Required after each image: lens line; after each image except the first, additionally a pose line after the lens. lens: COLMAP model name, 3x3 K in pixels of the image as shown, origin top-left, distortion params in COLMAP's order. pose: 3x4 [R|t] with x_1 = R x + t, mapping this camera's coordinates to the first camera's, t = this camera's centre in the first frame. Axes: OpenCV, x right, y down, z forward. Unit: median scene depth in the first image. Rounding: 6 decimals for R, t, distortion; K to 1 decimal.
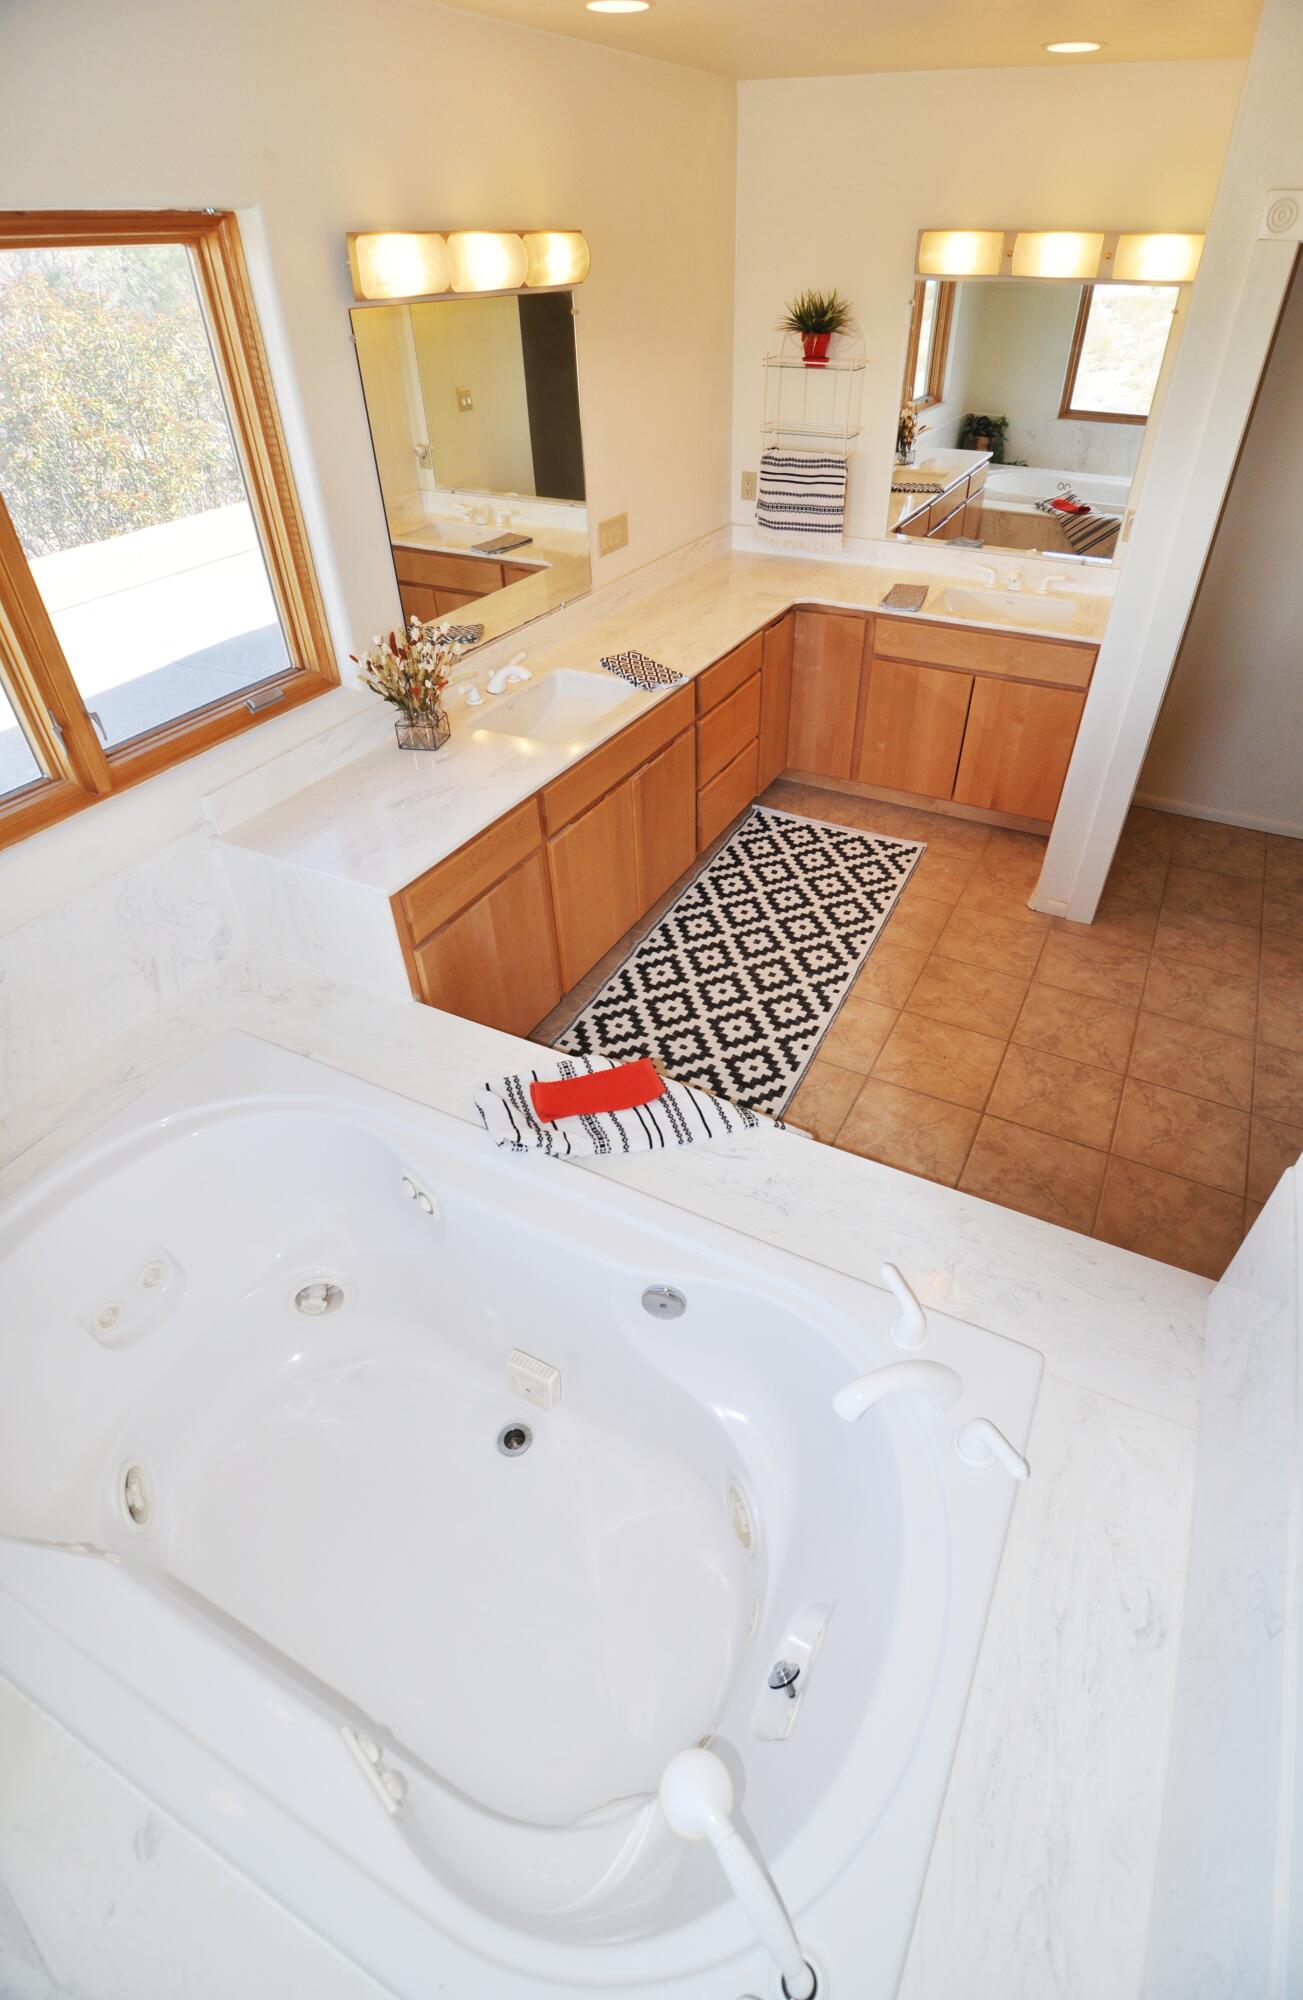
lens RADIAL K [[975.3, 0, 687.1], [0, 975.3, 997.3], [0, 0, 1]] dist [-0.002258, -0.000297]
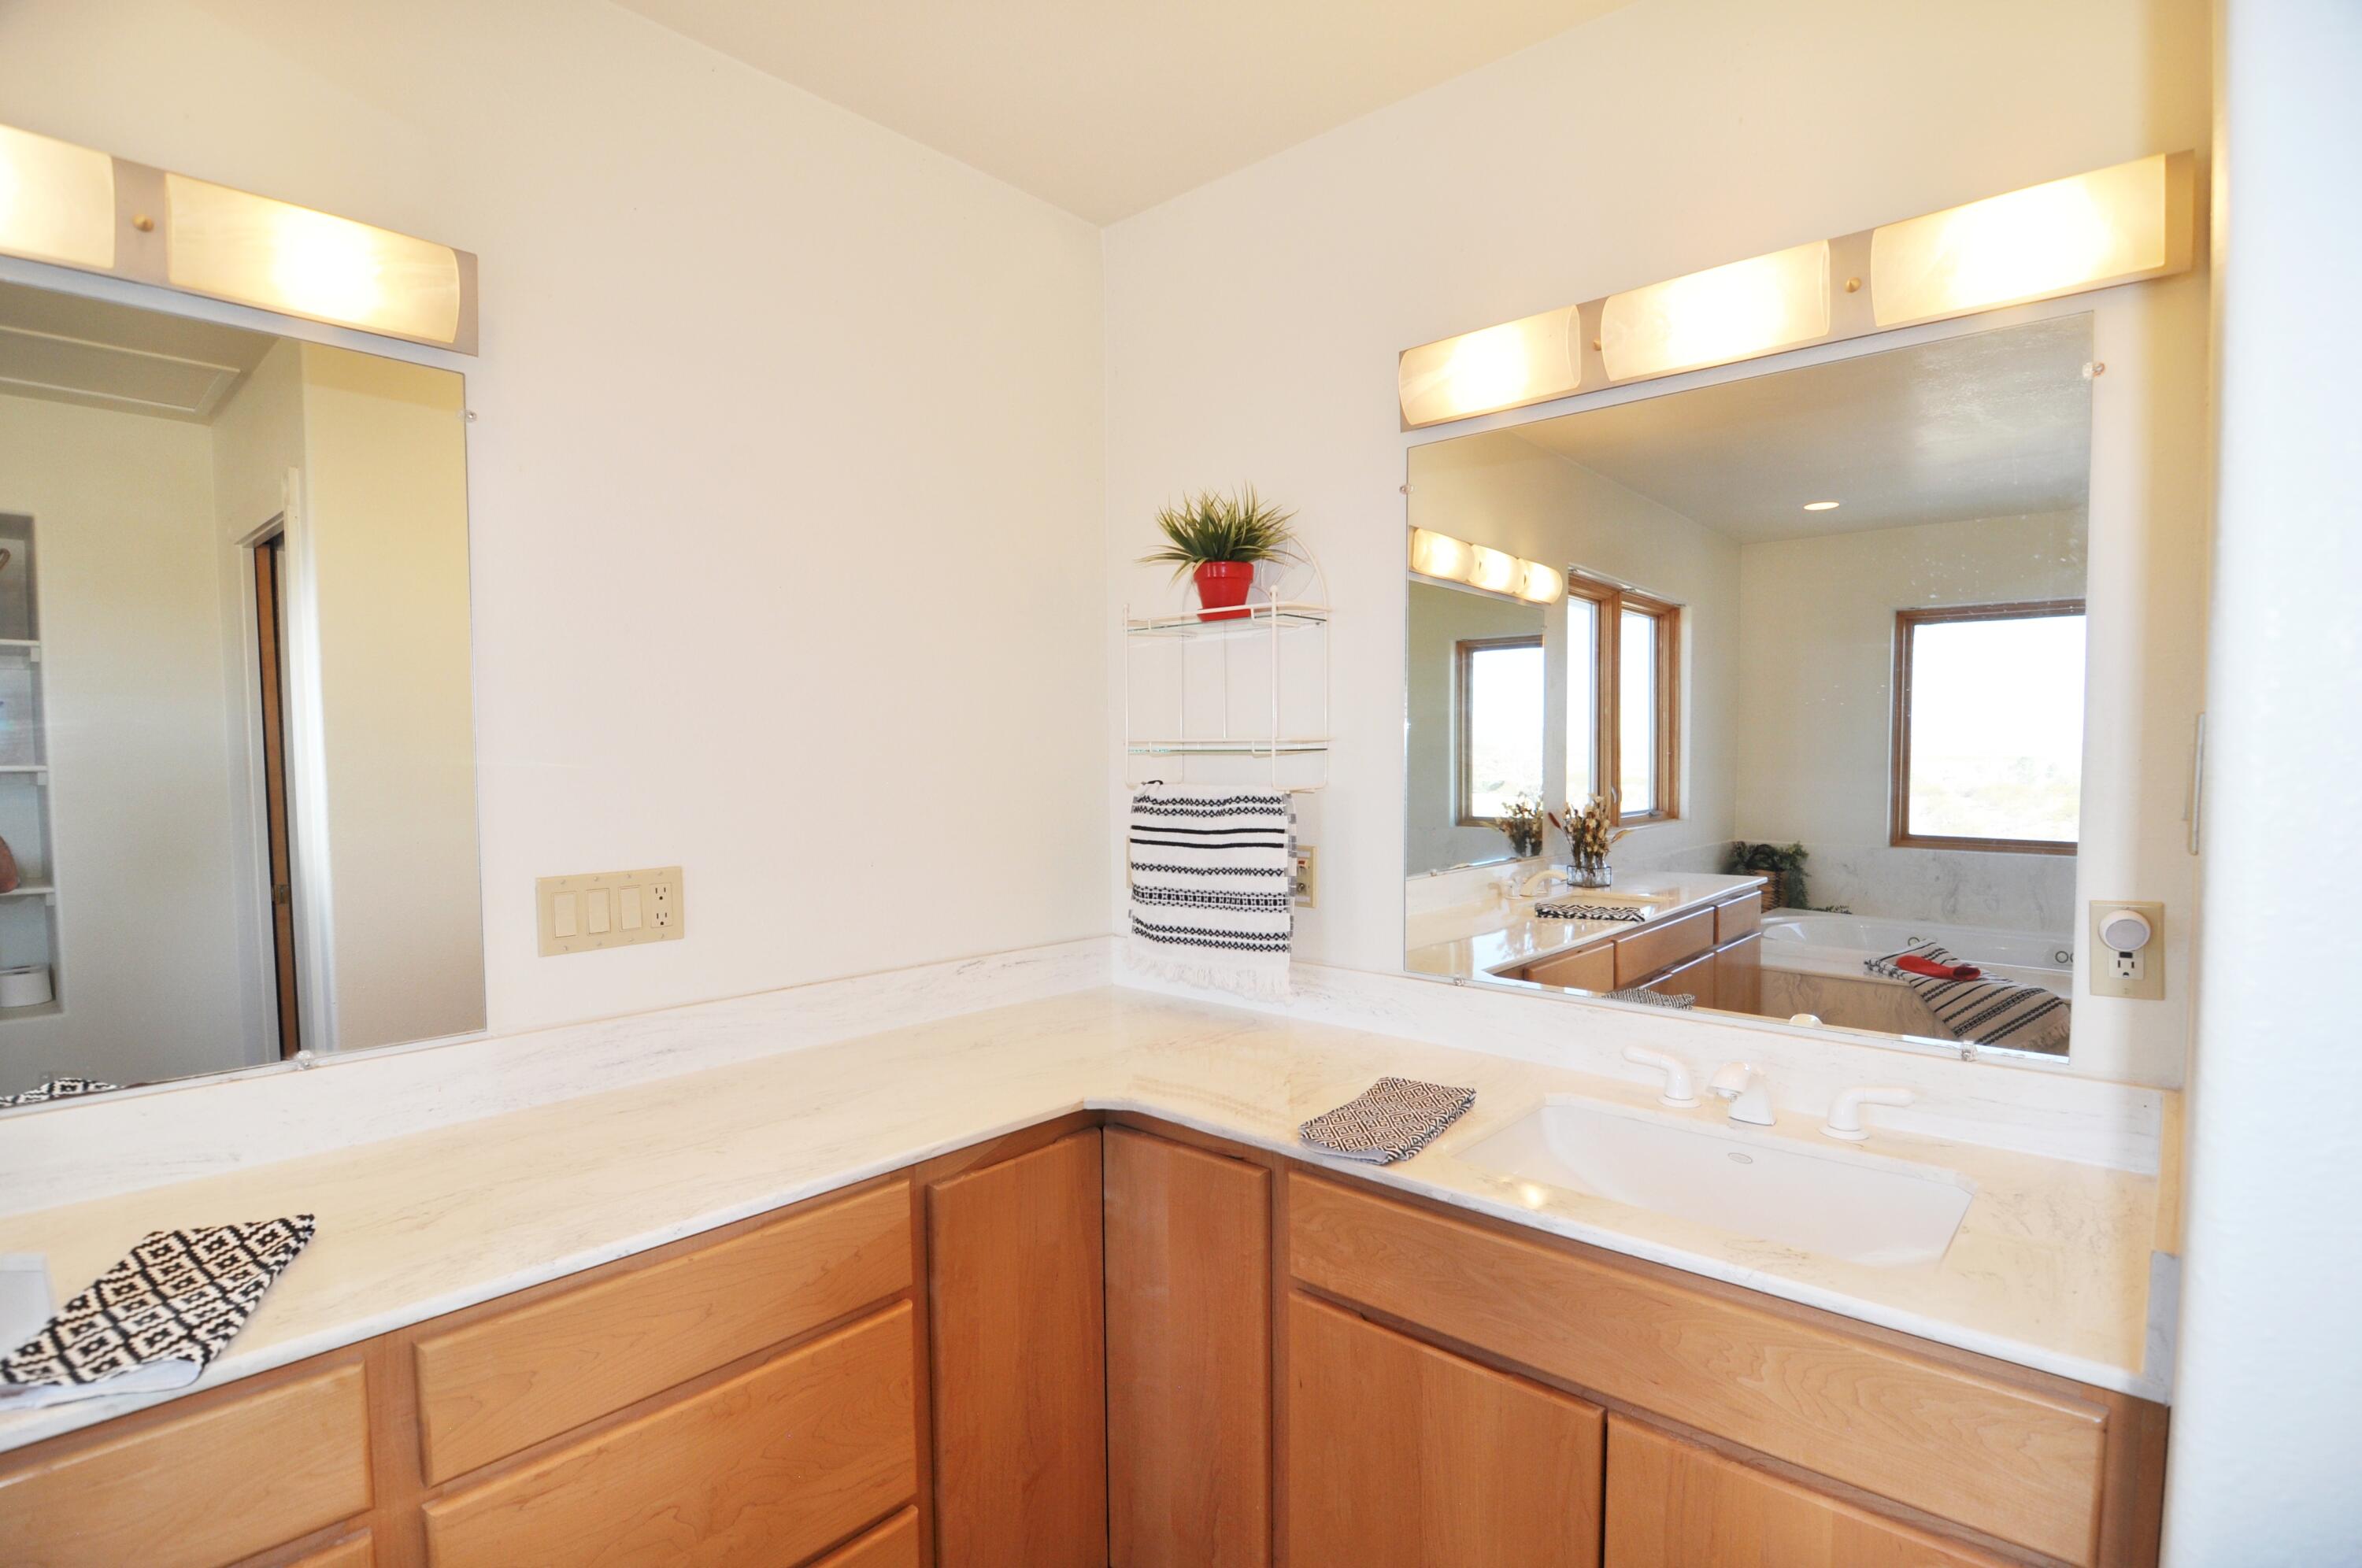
lens RADIAL K [[1133.3, 0, 1186.7], [0, 1133.3, 810.9], [0, 0, 1]] dist [0.000355, -0.017124]
pose [[0.964442, 0.012031, -0.264022, 0.246188], [-0.162886, 0.813751, -0.557922, -0.253406], [0.208135, 0.581089, 0.786775, 0.586032]]
